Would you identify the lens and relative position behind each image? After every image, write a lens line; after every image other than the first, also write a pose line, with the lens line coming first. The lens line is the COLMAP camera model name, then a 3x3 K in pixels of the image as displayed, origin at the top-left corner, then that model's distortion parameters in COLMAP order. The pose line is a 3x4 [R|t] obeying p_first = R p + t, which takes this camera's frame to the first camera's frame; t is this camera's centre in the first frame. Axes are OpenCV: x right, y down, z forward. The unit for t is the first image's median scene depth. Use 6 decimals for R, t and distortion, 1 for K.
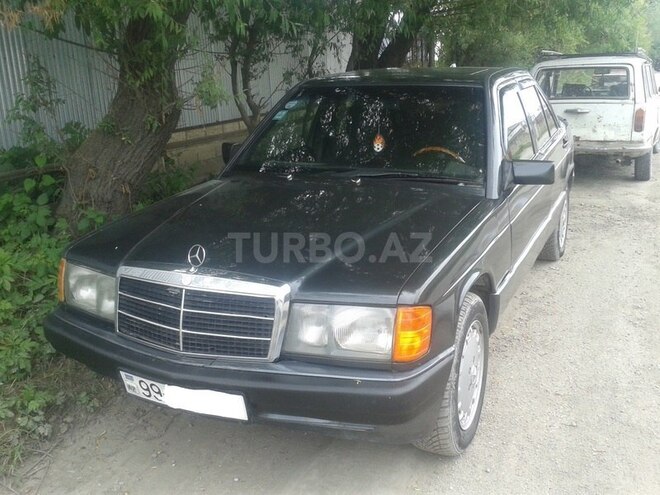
lens RADIAL K [[560.5, 0, 330.0], [0, 560.5, 247.5], [0, 0, 1]] dist [0.102483, -0.256306]
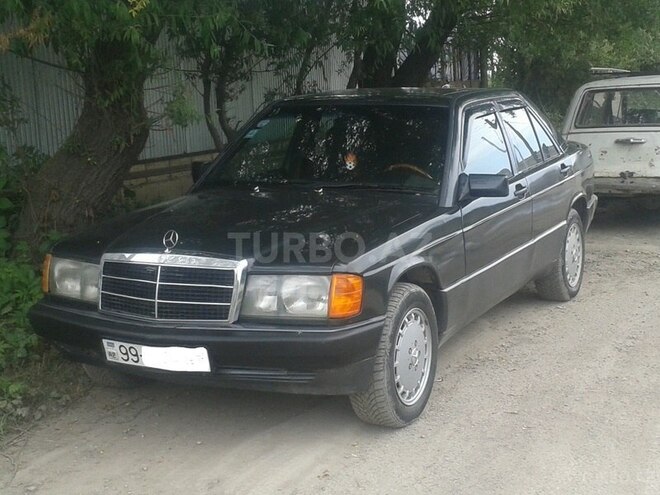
lens RADIAL K [[781.3, 0, 330.0], [0, 781.3, 247.5], [0, 0, 1]] dist [0.004651, 0.011681]
pose [[0.999961, 0.004719, -0.007408, 0.080155], [-0.005477, 0.994361, -0.105906, 0.144520], [0.006866, 0.105942, 0.994349, -0.454528]]
